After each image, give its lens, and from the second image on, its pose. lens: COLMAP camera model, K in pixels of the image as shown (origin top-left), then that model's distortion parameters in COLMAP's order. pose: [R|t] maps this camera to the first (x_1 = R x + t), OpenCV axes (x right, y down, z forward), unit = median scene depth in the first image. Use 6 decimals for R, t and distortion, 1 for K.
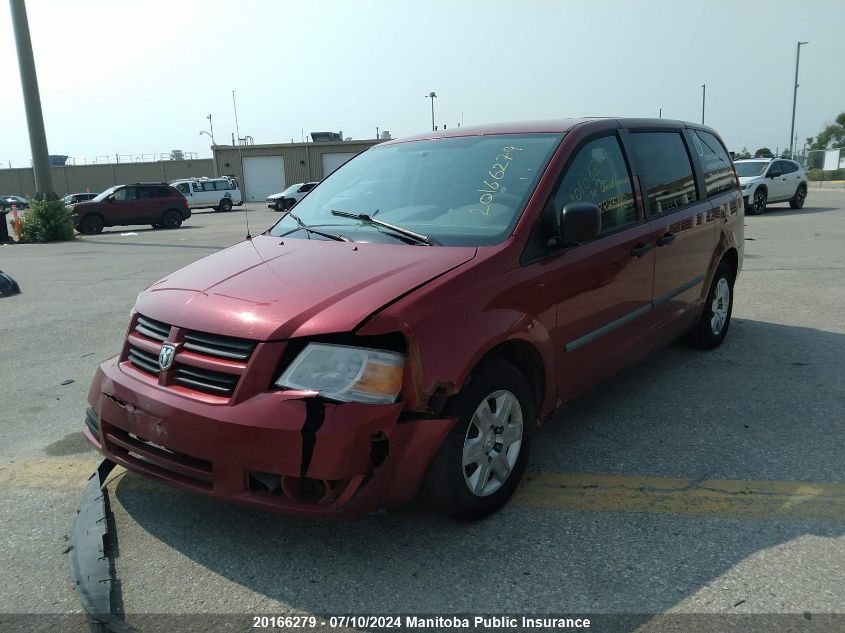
lens RADIAL K [[618.8, 0, 402.7], [0, 618.8, 316.7], [0, 0, 1]] dist [0.001728, -0.000278]
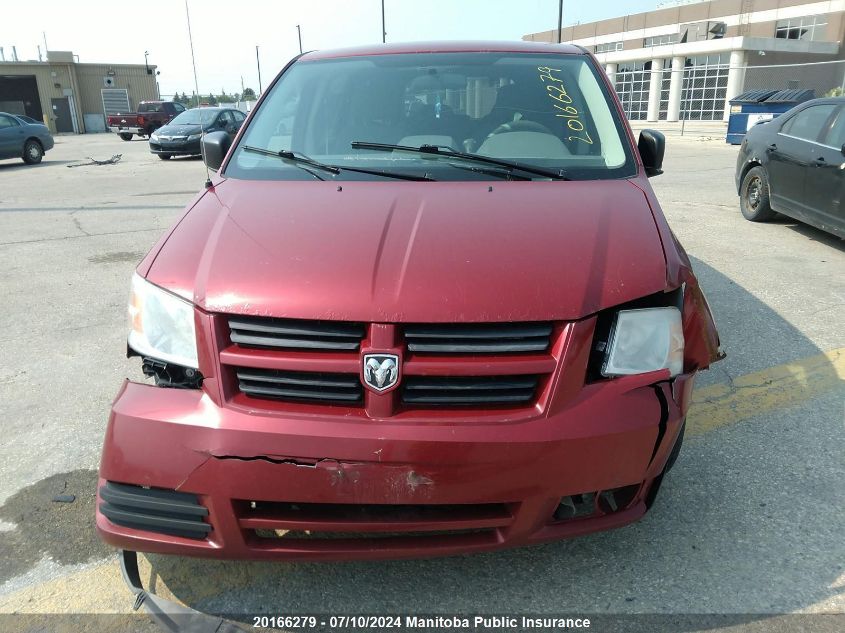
lens RADIAL K [[618.8, 0, 402.7], [0, 618.8, 316.7], [0, 0, 1]] dist [0.001728, -0.000278]
pose [[0.835077, -0.162999, 0.525431, -0.610475], [0.113501, 0.985597, 0.125361, -0.061131], [-0.538297, -0.045049, 0.841550, 0.397939]]
